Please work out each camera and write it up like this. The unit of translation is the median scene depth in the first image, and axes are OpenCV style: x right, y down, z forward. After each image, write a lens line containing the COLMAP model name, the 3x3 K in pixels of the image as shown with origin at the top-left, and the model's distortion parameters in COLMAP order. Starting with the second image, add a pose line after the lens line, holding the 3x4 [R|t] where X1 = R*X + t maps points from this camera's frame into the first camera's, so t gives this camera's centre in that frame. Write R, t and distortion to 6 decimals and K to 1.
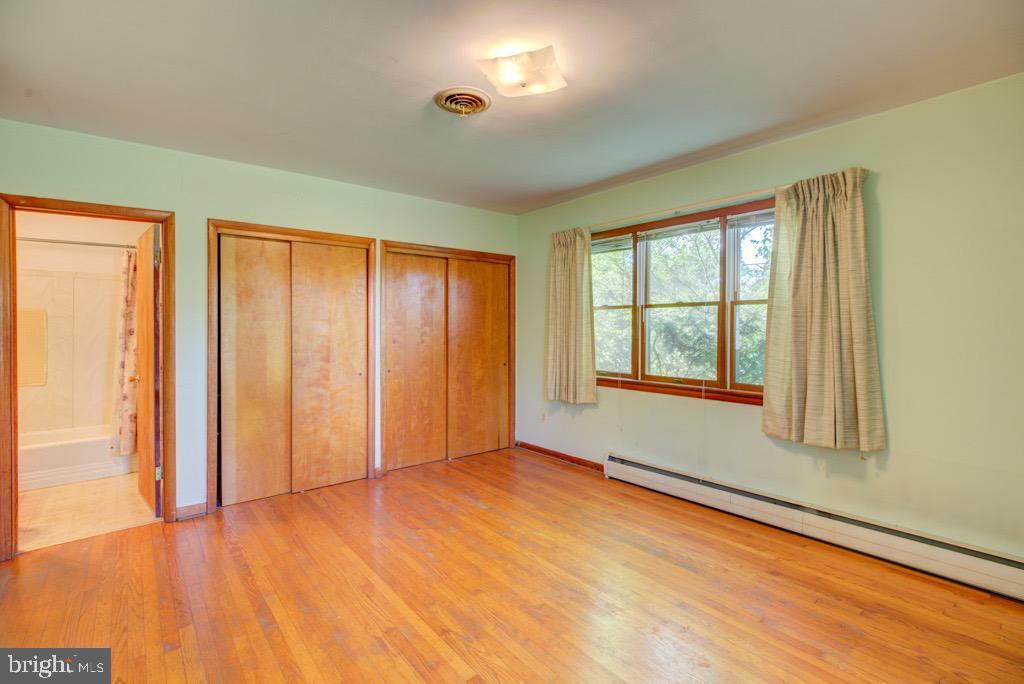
lens RADIAL K [[470.7, 0, 514.3], [0, 470.7, 332.6], [0, 0, 1]] dist [-0.002999, 0.000057]
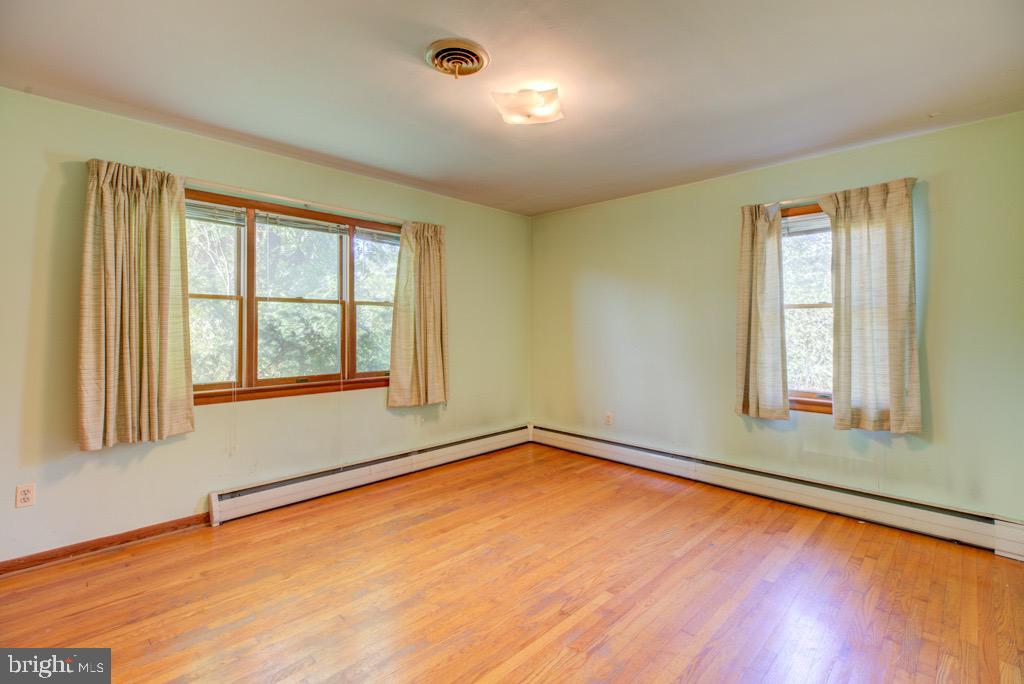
lens RADIAL K [[470.7, 0, 517.1], [0, 470.7, 324.5], [0, 0, 1]] dist [-0.002999, 0.000057]
pose [[-0.110603, 0.002552, 0.993861, -0.671485], [0.004895, 0.999986, -0.002023, -0.006094], [-0.993853, 0.004641, -0.110613, 0.688043]]
